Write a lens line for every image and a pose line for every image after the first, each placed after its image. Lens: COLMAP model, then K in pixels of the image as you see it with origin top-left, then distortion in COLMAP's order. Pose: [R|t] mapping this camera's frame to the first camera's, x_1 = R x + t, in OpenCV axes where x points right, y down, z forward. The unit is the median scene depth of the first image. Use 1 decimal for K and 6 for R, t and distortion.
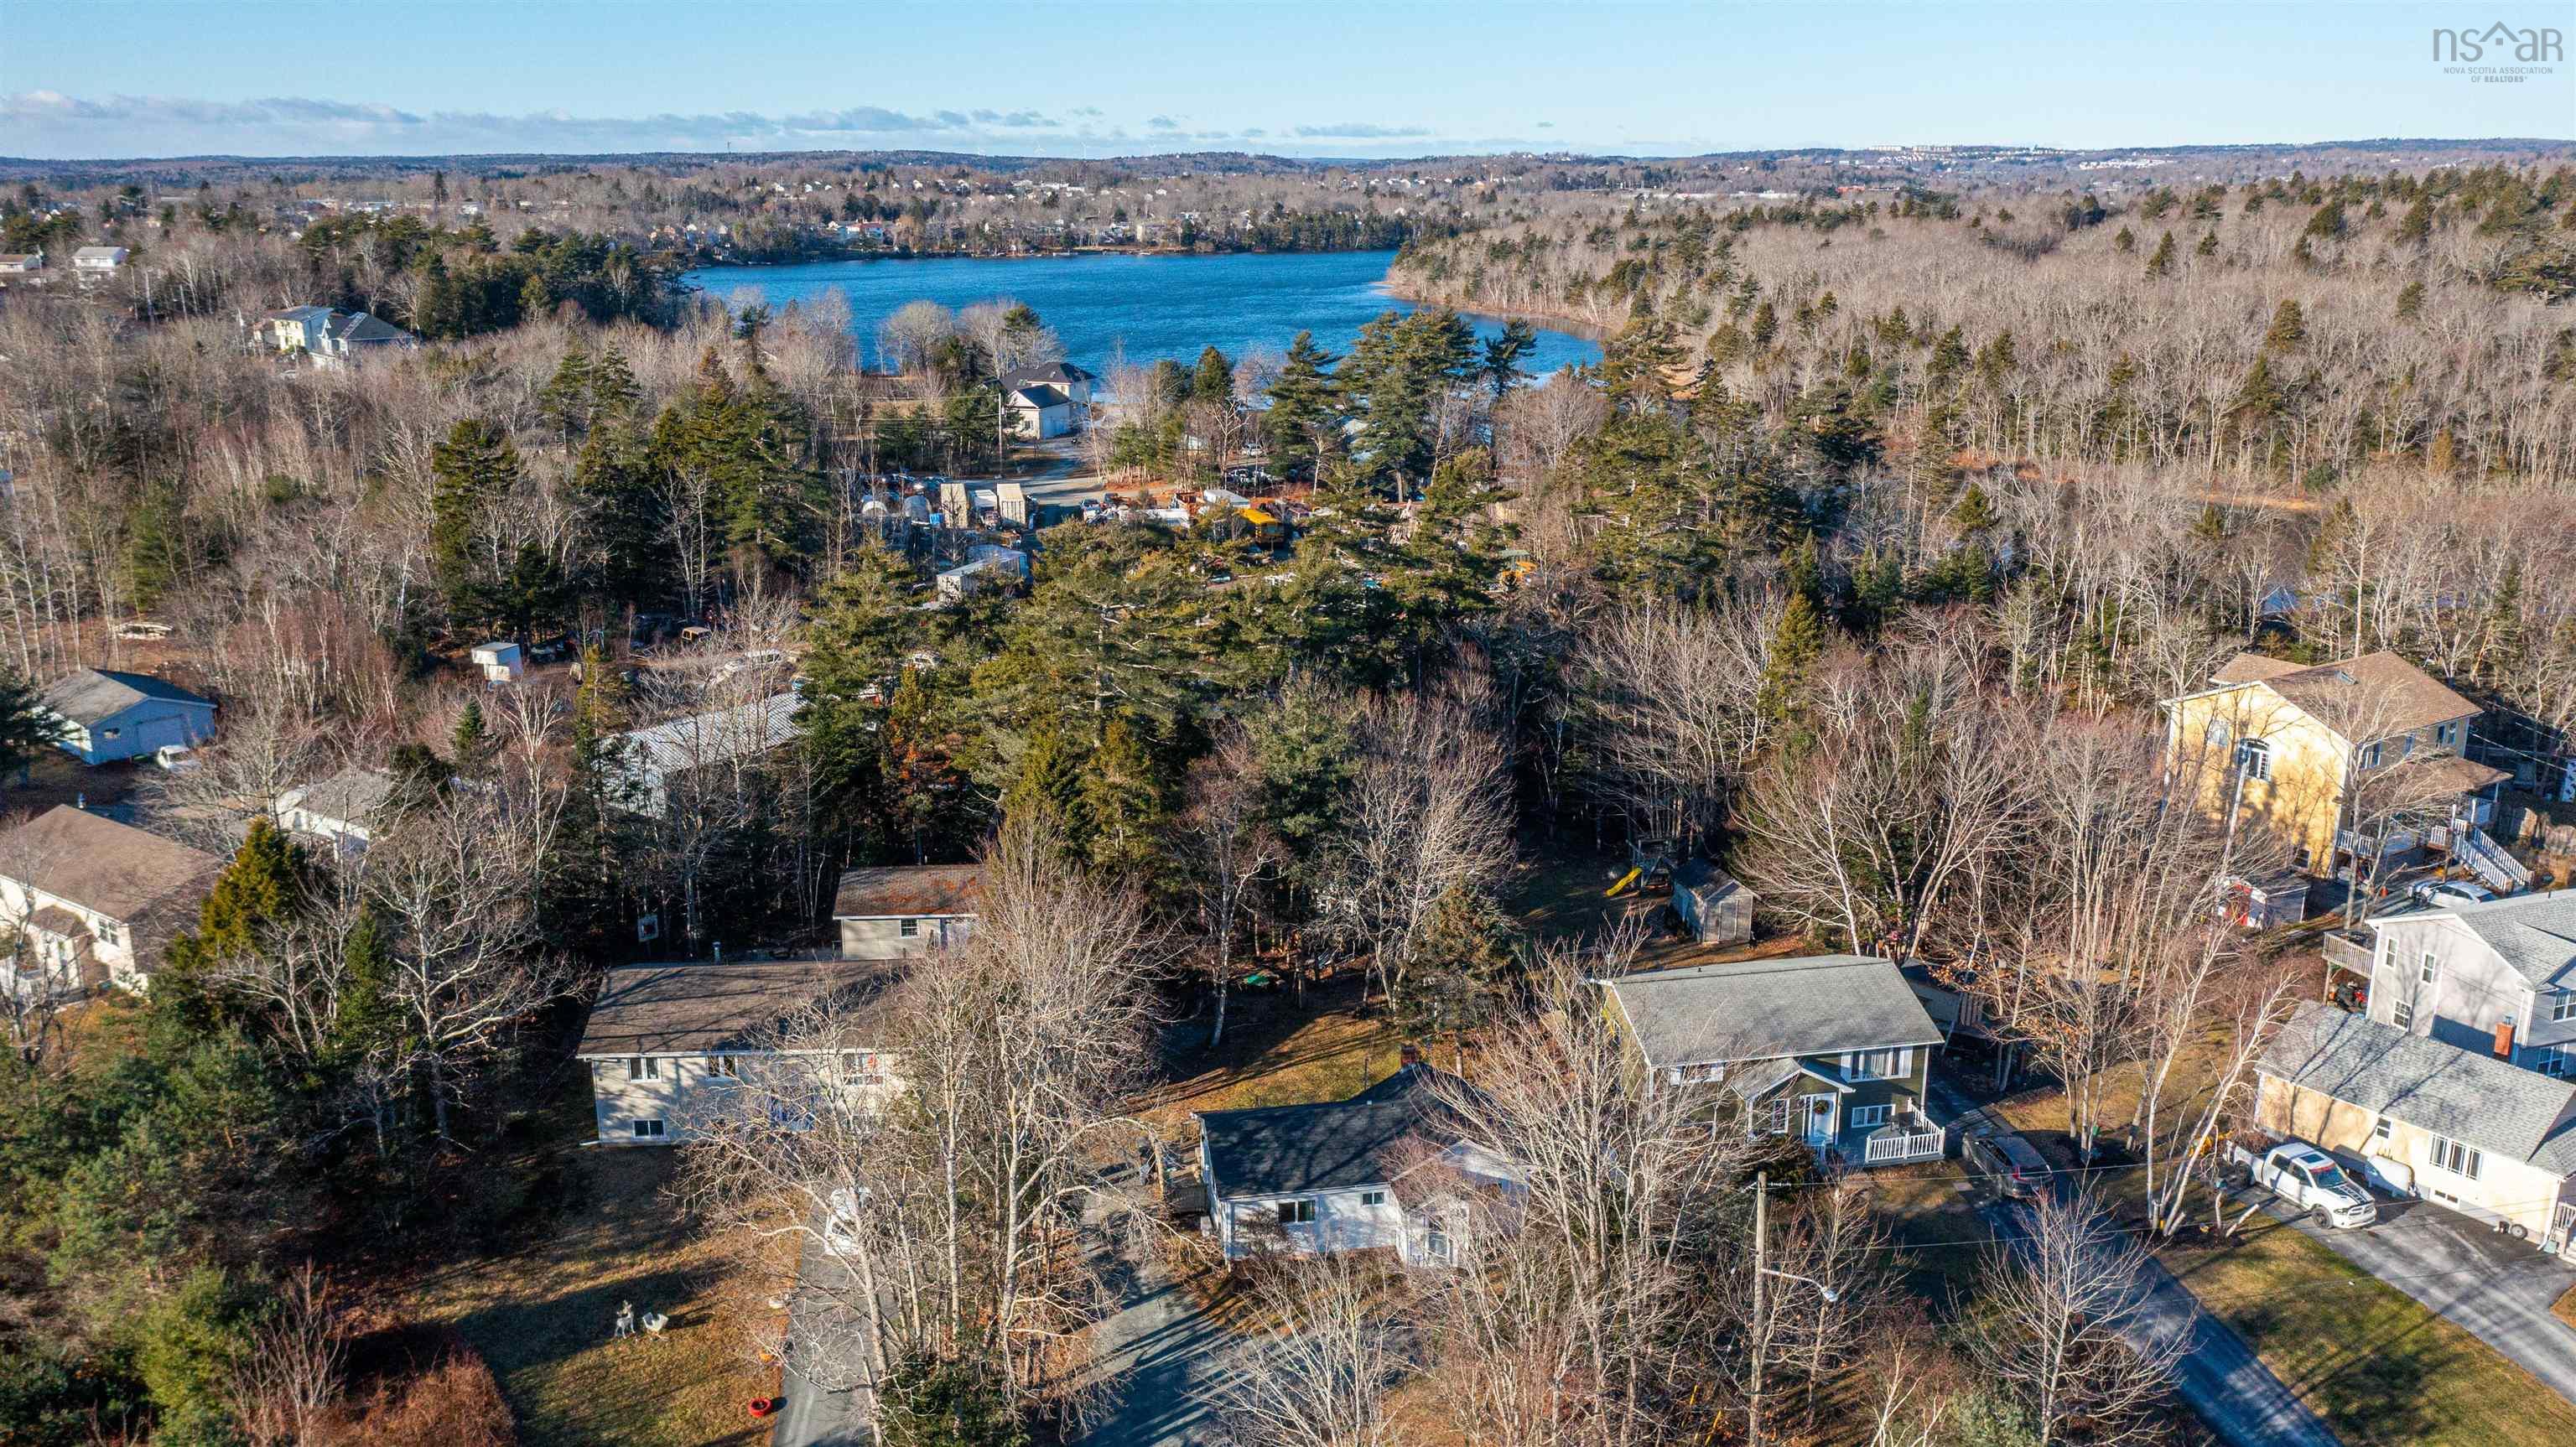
lens RADIAL K [[2052.1, 0, 1292.7], [0, 2052.1, 708.7], [0, 0, 1]] dist [-0.019706, 0.035452]
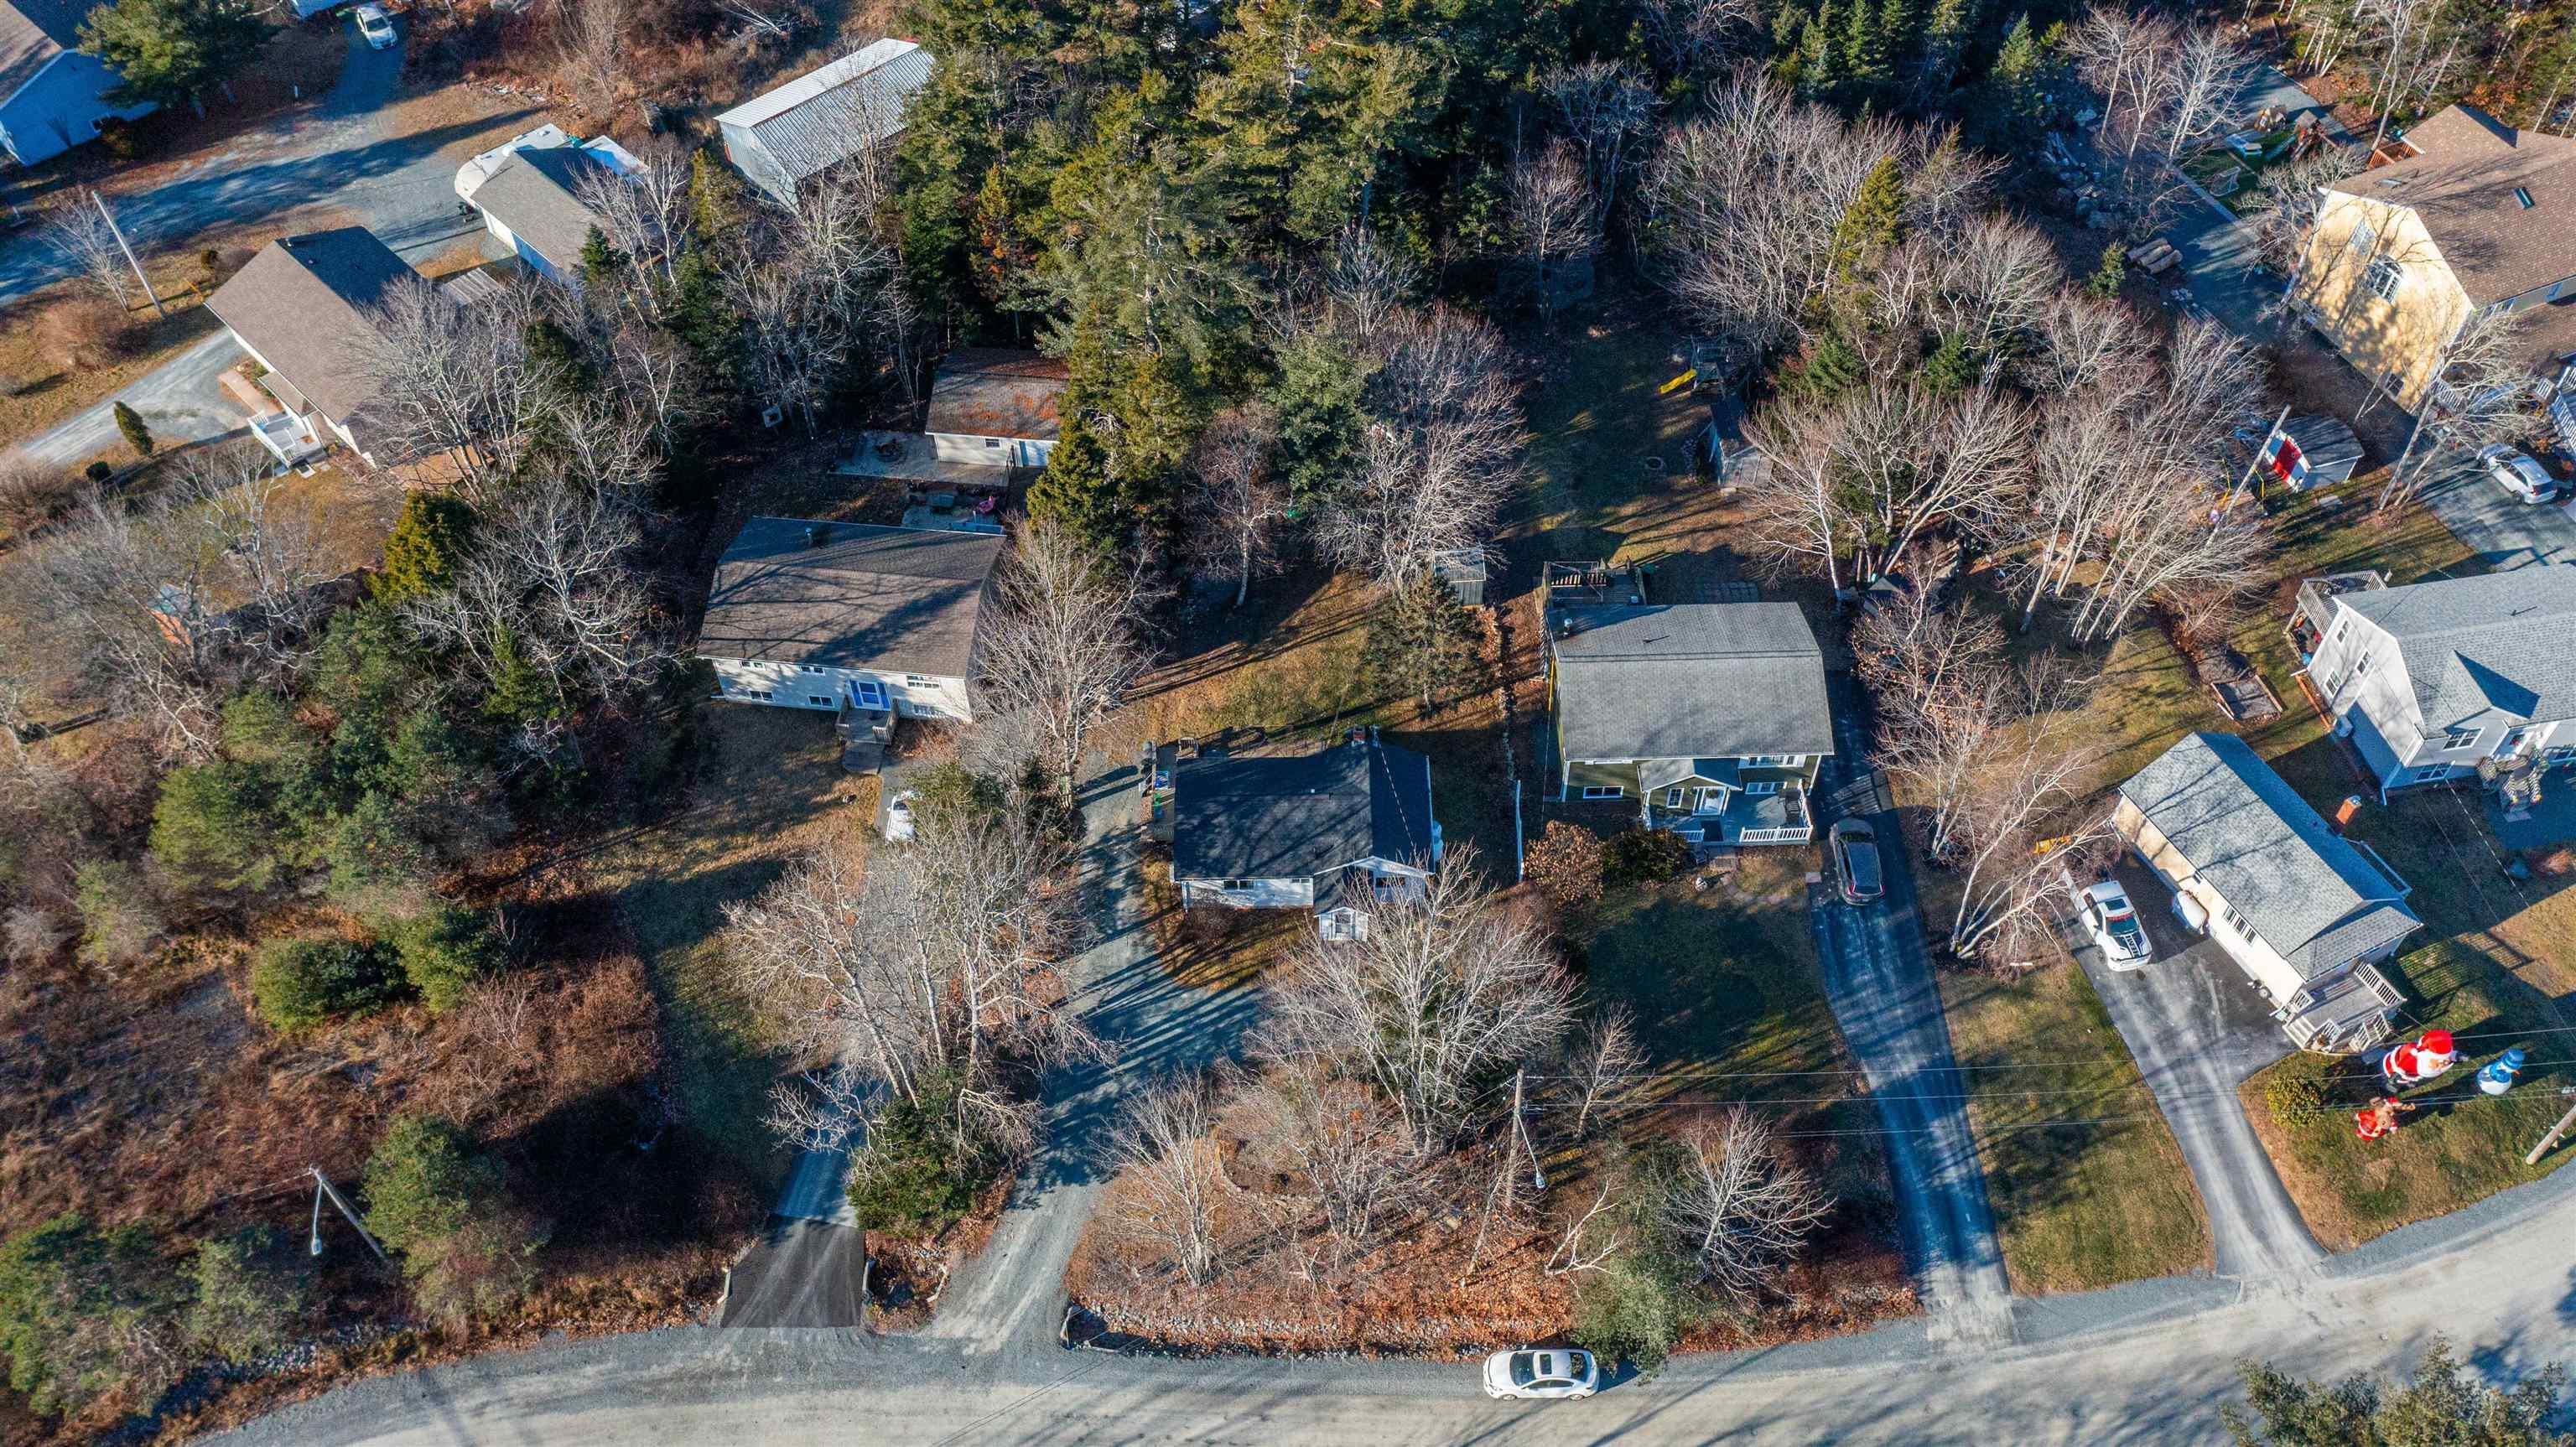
lens RADIAL K [[2052.1, 0, 1292.7], [0, 2052.1, 708.7], [0, 0, 1]] dist [-0.019706, 0.035452]
pose [[0.984999, 0.128075, -0.115646, 0.147613], [-0.037105, 0.811698, 0.582898, -0.515733], [0.168524, -0.569863, 0.804274, 0.038720]]
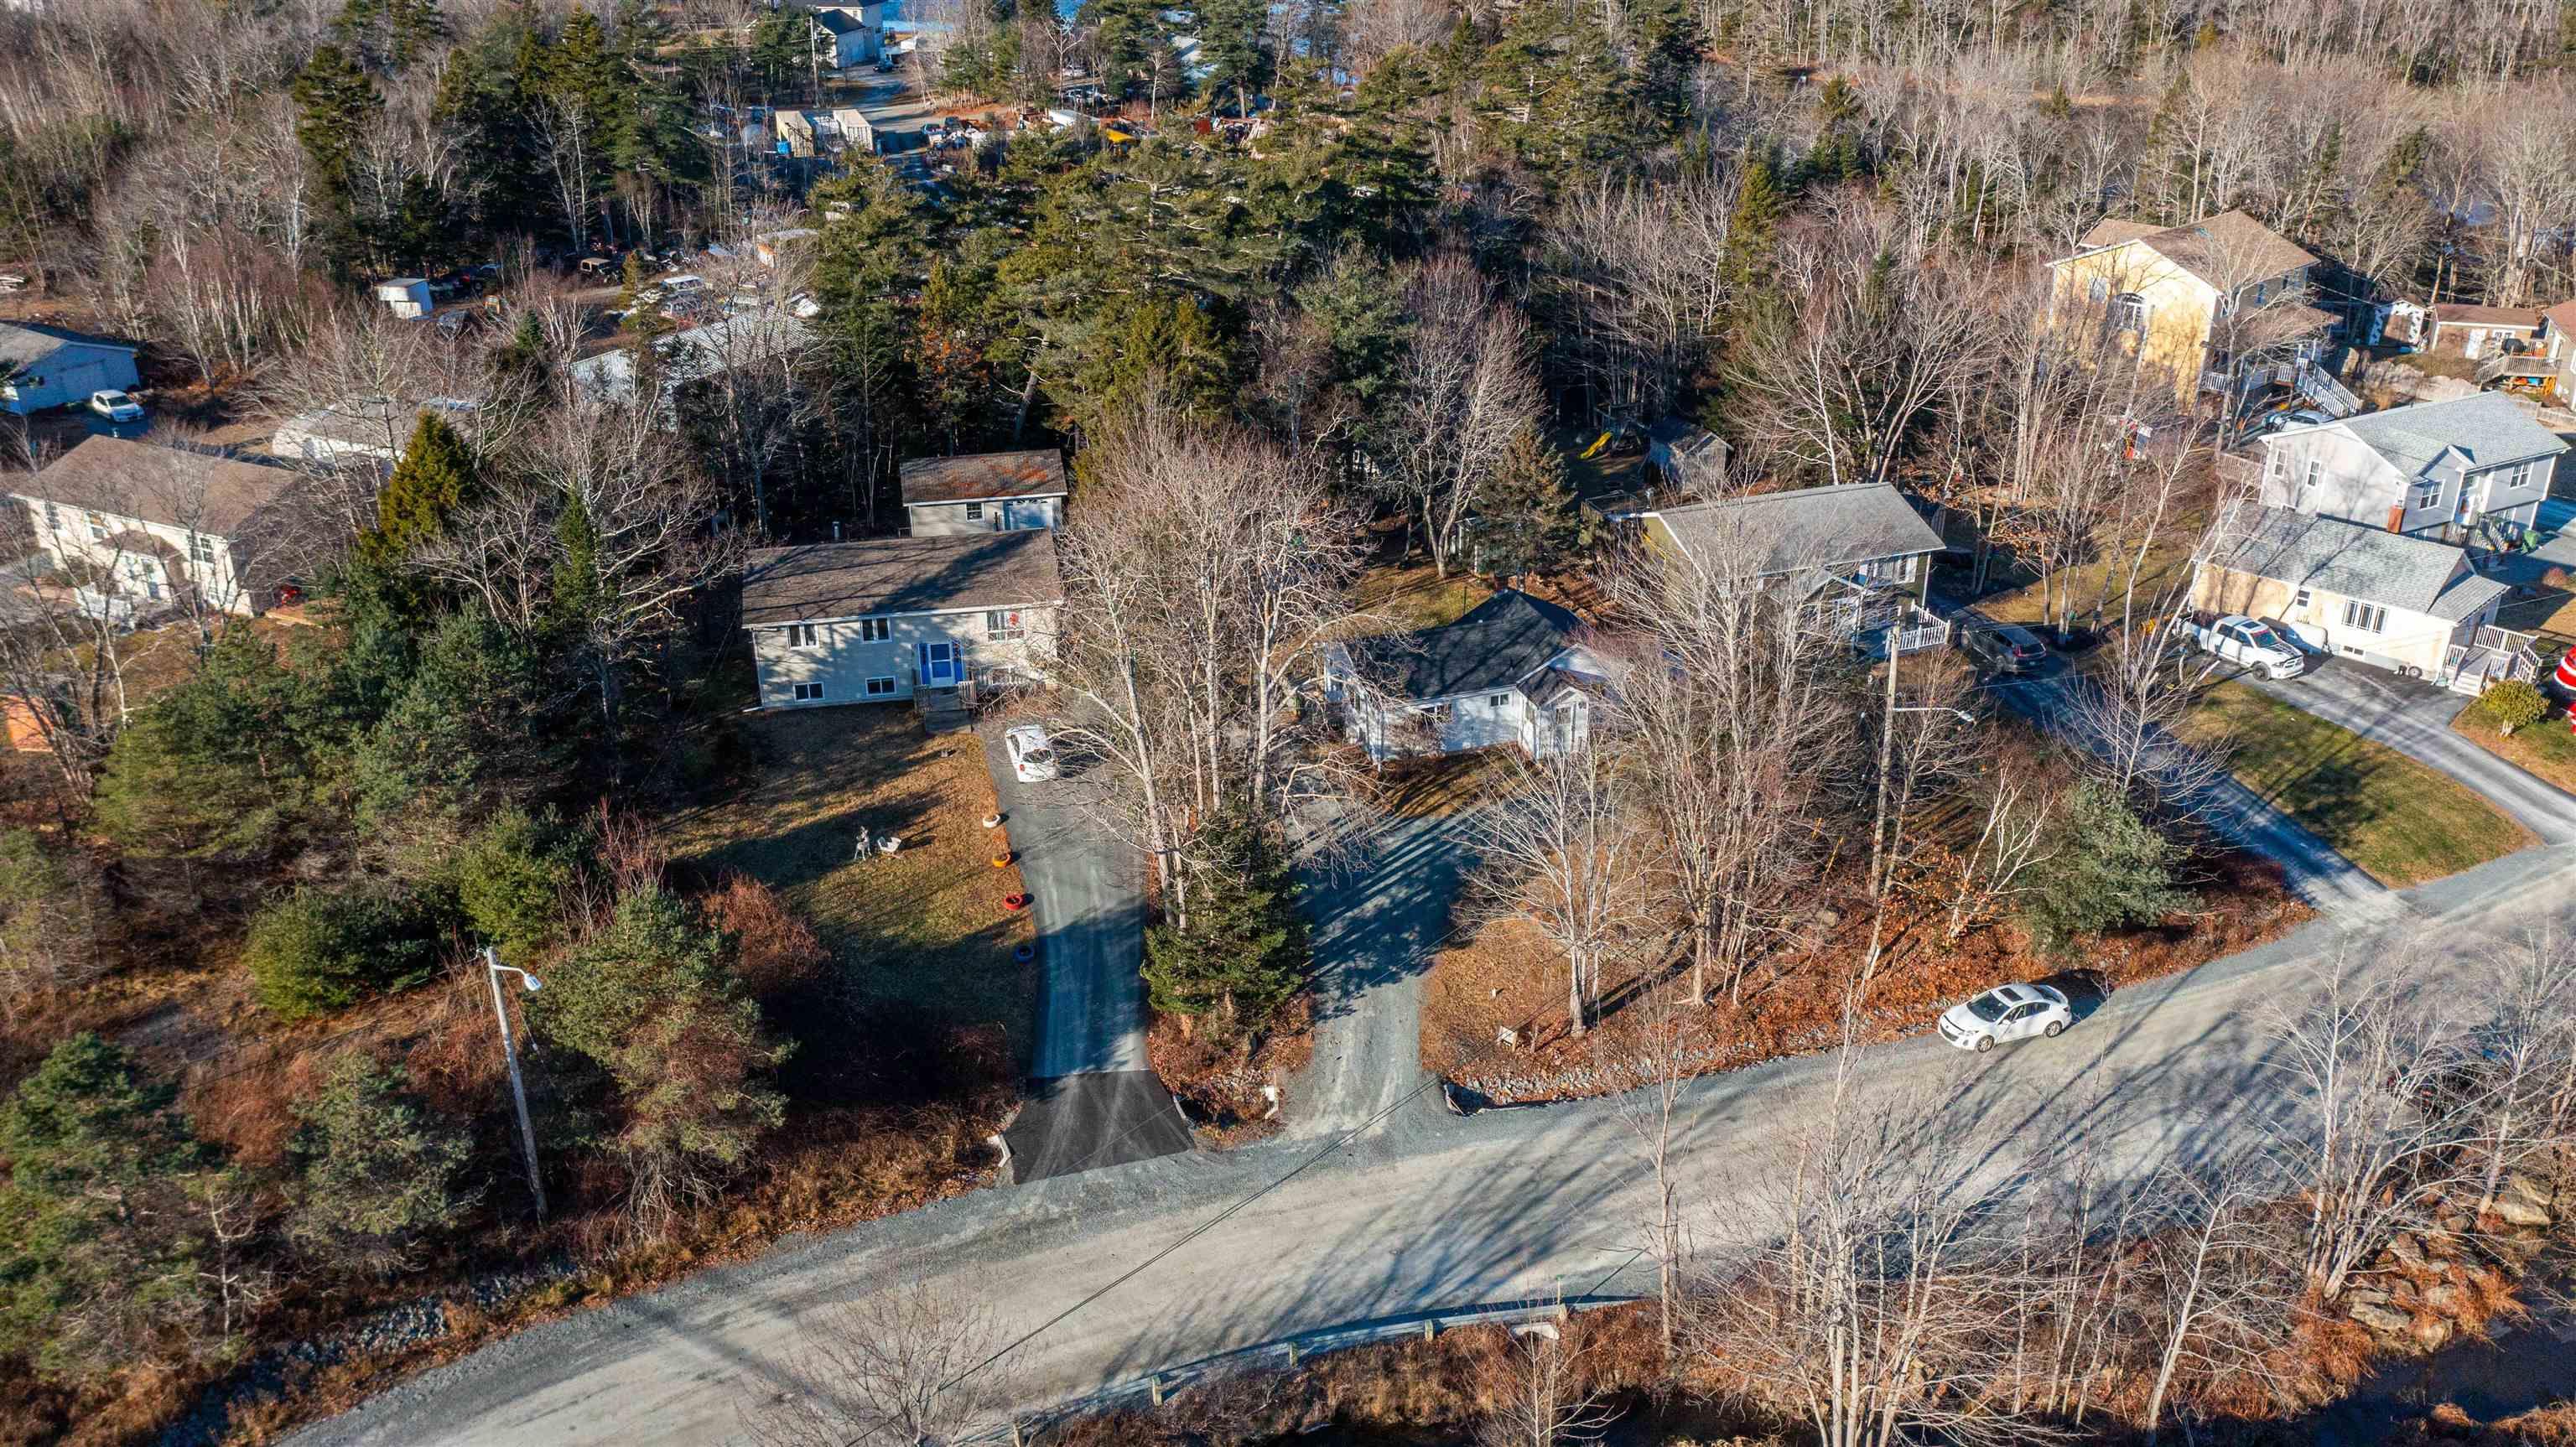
lens RADIAL K [[2052.1, 0, 1292.7], [0, 2052.1, 708.7], [0, 0, 1]] dist [-0.019706, 0.035452]
pose [[0.989852, -0.065090, 0.126320, -0.192699], [0.043003, 0.984455, 0.170293, 0.040207], [-0.135440, -0.163133, 0.977263, -0.085276]]
